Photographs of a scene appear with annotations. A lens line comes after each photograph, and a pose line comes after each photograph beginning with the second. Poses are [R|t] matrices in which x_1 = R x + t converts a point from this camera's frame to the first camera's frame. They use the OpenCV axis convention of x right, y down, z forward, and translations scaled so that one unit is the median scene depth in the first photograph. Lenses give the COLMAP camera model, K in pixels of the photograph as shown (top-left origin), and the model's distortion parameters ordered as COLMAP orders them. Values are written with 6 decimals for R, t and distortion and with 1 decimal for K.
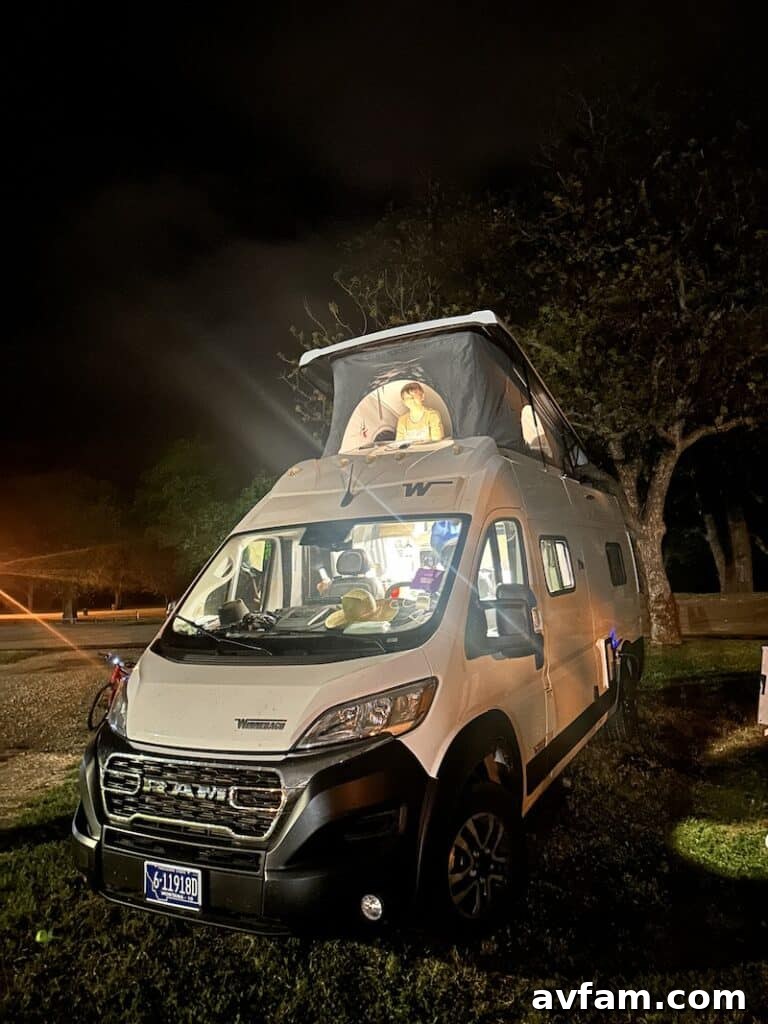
lens RADIAL K [[711.2, 0, 384.0], [0, 711.2, 512.0], [0, 0, 1]] dist [0.003055, -0.002435]
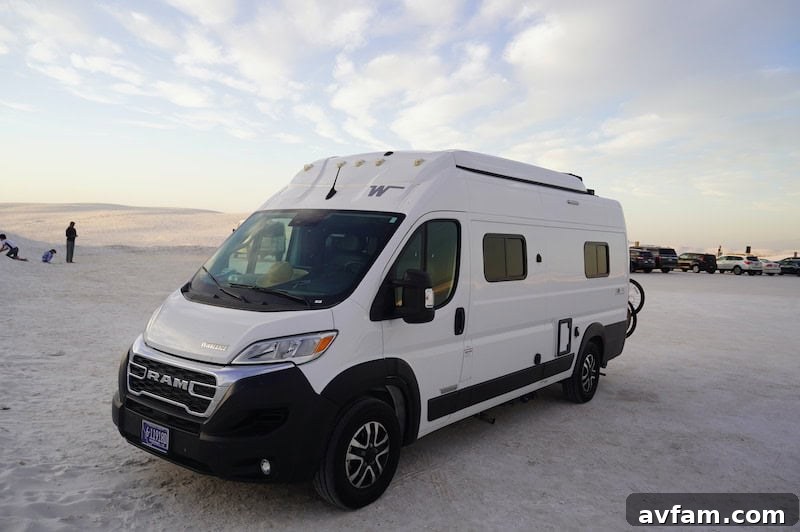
lens RADIAL K [[623.0, 0, 400.0], [0, 623.0, 266.0], [0, 0, 1]] dist [-0.061770, 0.004928]
pose [[0.982898, 0.103681, -0.152191, 0.400380], [-0.083642, 0.987628, 0.132646, -0.074544], [0.164061, -0.117648, 0.979409, -0.200070]]
